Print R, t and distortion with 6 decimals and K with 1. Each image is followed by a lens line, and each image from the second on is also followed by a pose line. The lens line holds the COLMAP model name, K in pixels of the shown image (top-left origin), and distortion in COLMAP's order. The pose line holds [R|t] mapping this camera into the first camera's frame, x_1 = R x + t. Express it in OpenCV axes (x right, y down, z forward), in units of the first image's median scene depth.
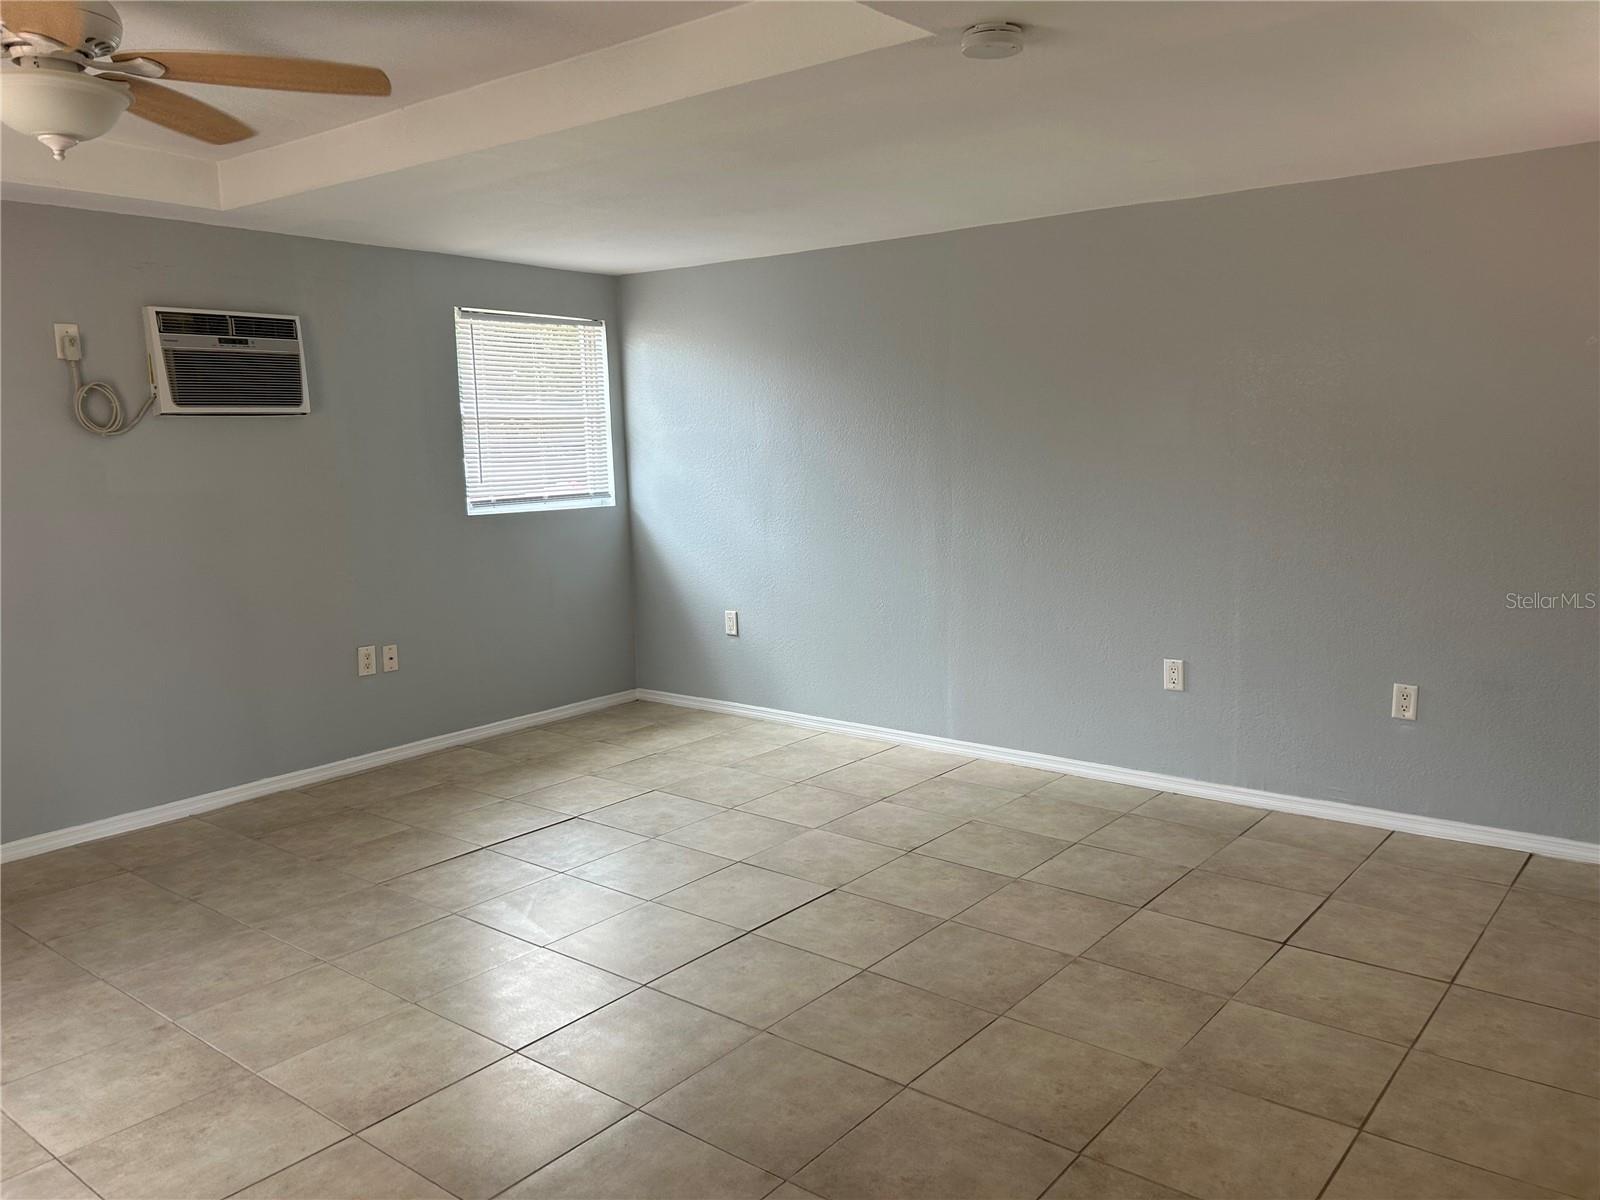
lens RADIAL K [[1228.8, 0, 802.3], [0, 1228.8, 633.9], [0, 0, 1]] dist [0.004587, 0.003091]
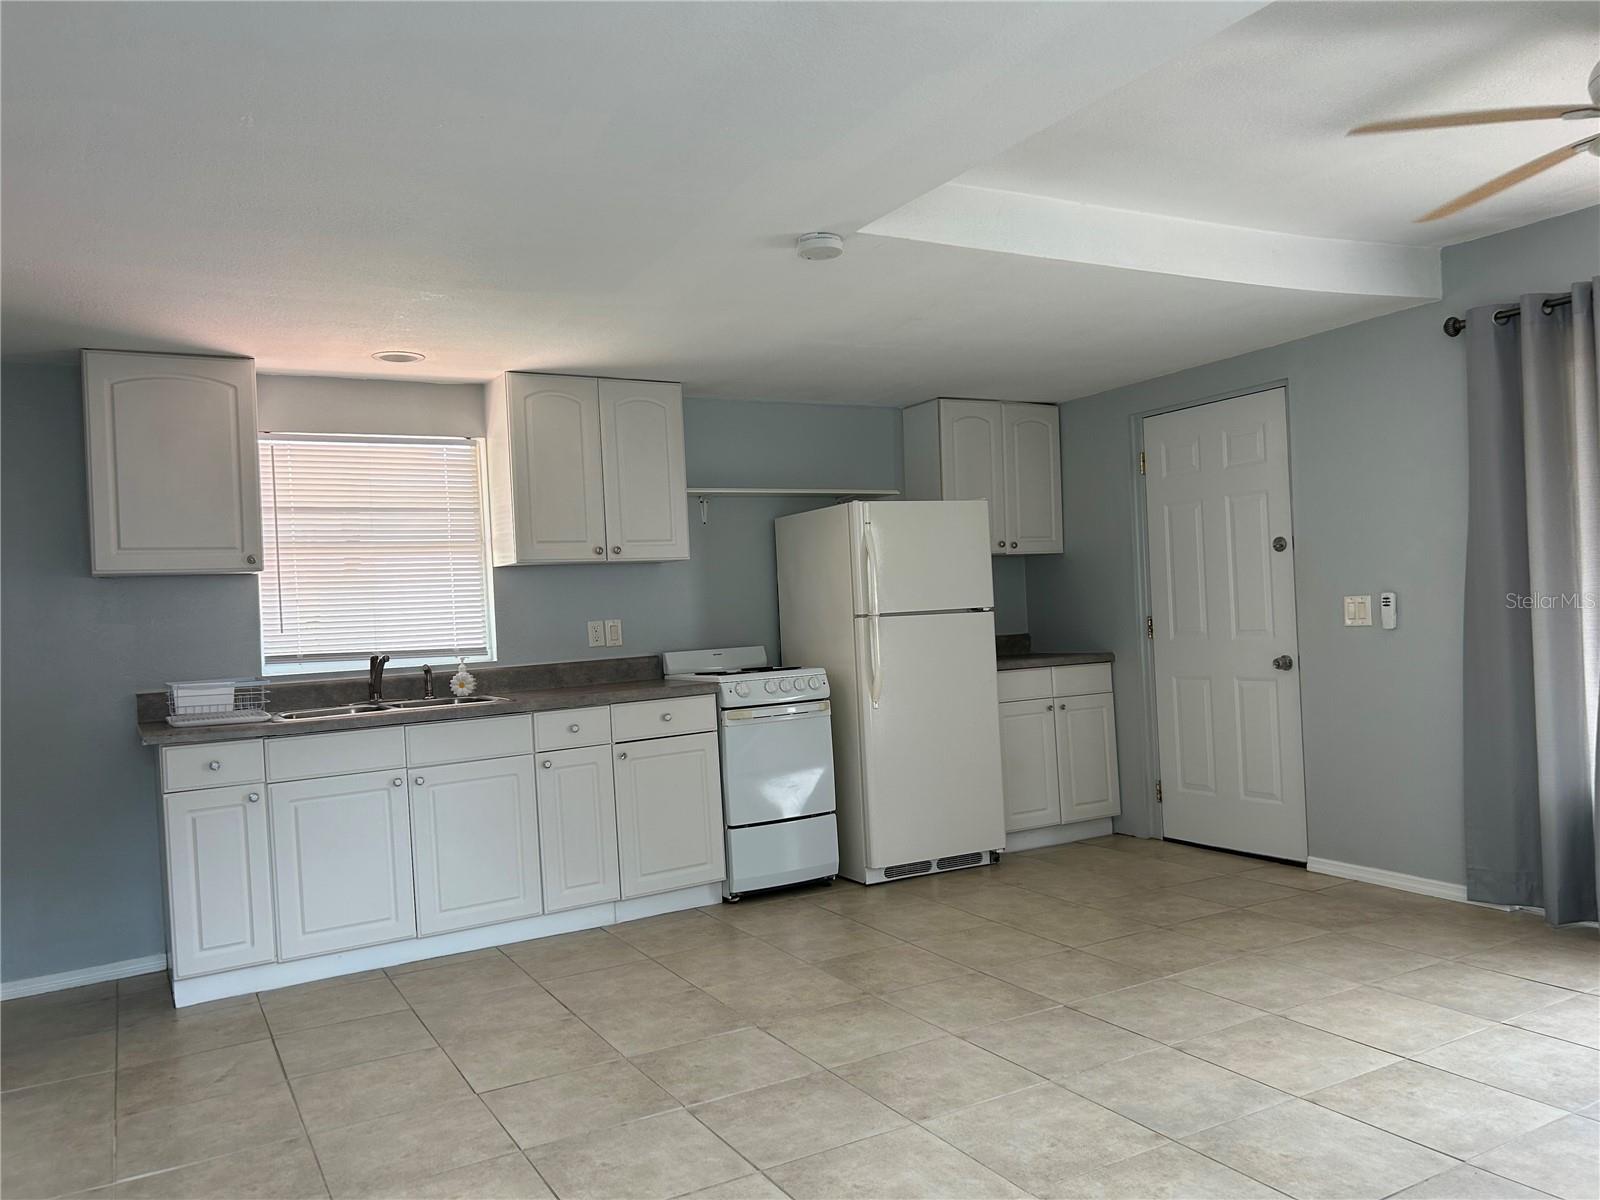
lens RADIAL K [[1211.5, 0, 812.0], [0, 1211.5, 598.6], [0, 0, 1]] dist [0.061689, -0.064254]
pose [[-0.930202, 0.067910, 0.360712, -0.206608], [0.127318, 0.981418, 0.143558, -0.216347], [-0.344260, 0.179463, -0.921563, 1.638887]]
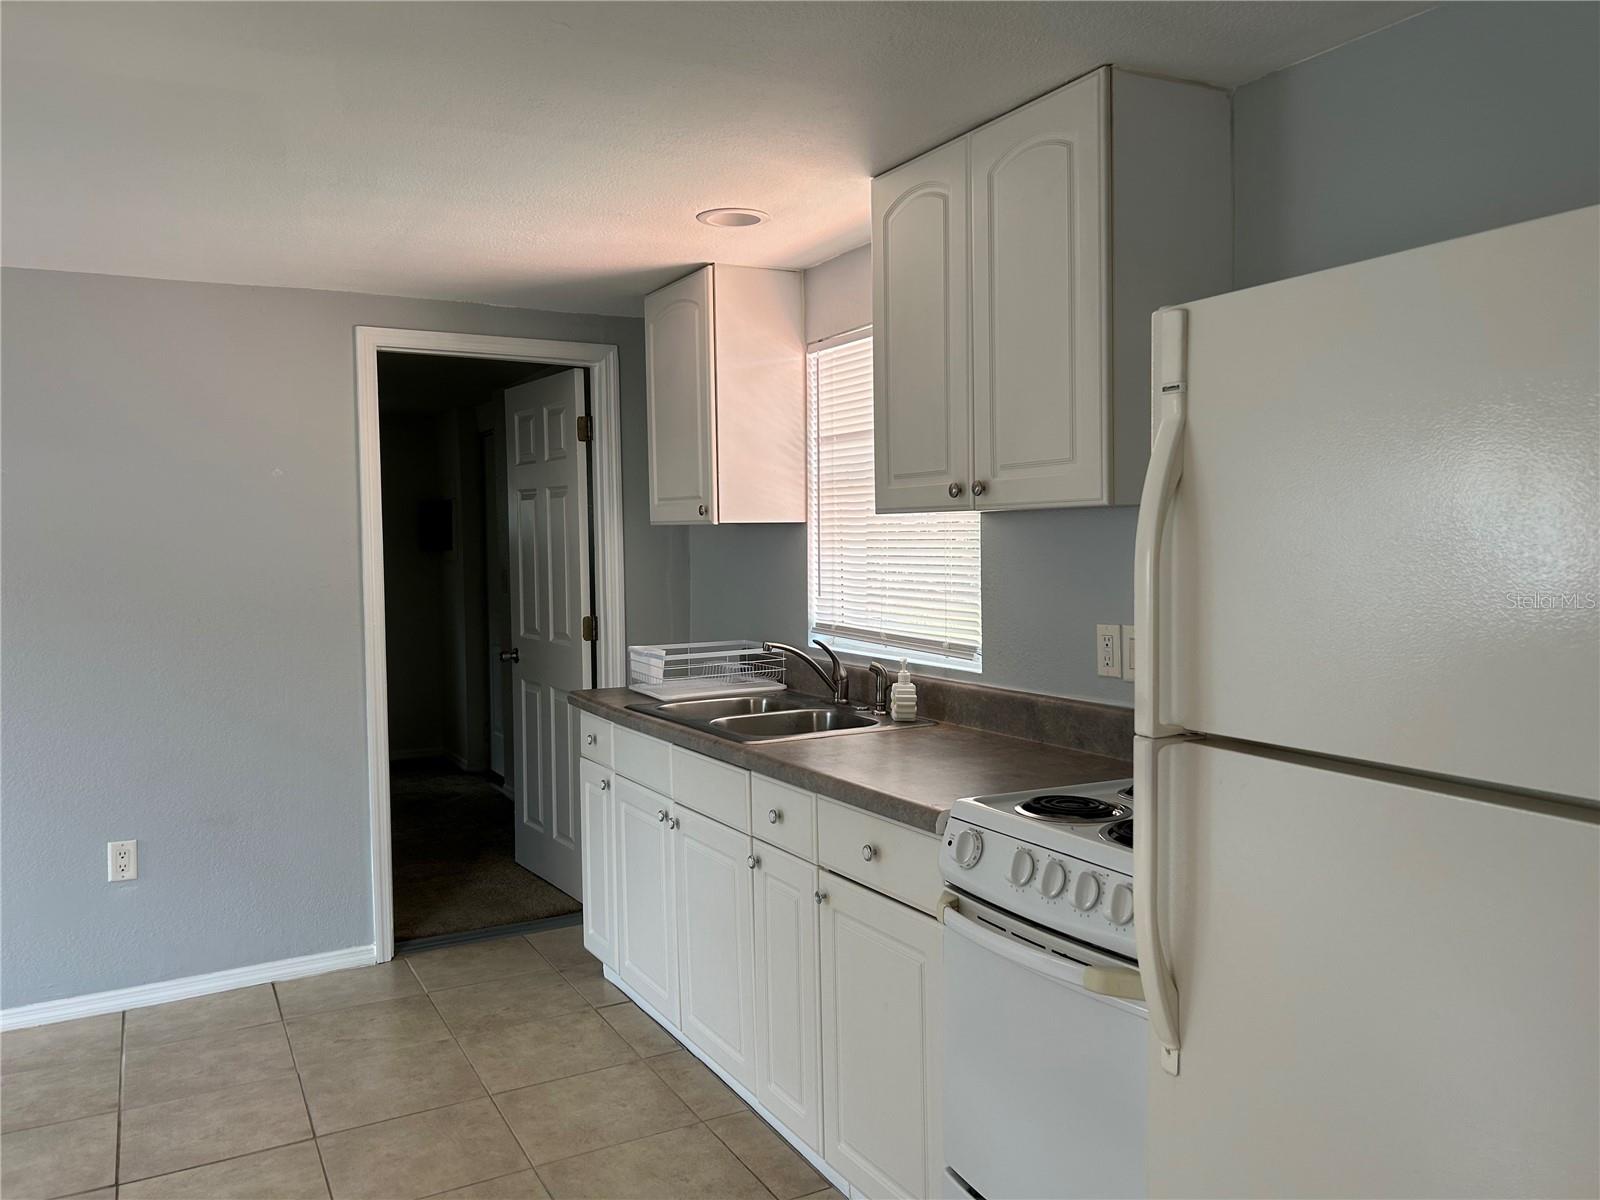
lens RADIAL K [[1212.0, 0, 818.5], [0, 1212.0, 598.4], [0, 0, 1]] dist [0.062556, -0.066453]
pose [[0.377556, -0.032916, 0.925401, -0.159700], [0.163048, 0.986117, -0.031447, -0.025581], [-0.911519, 0.162757, 0.377681, 0.205661]]
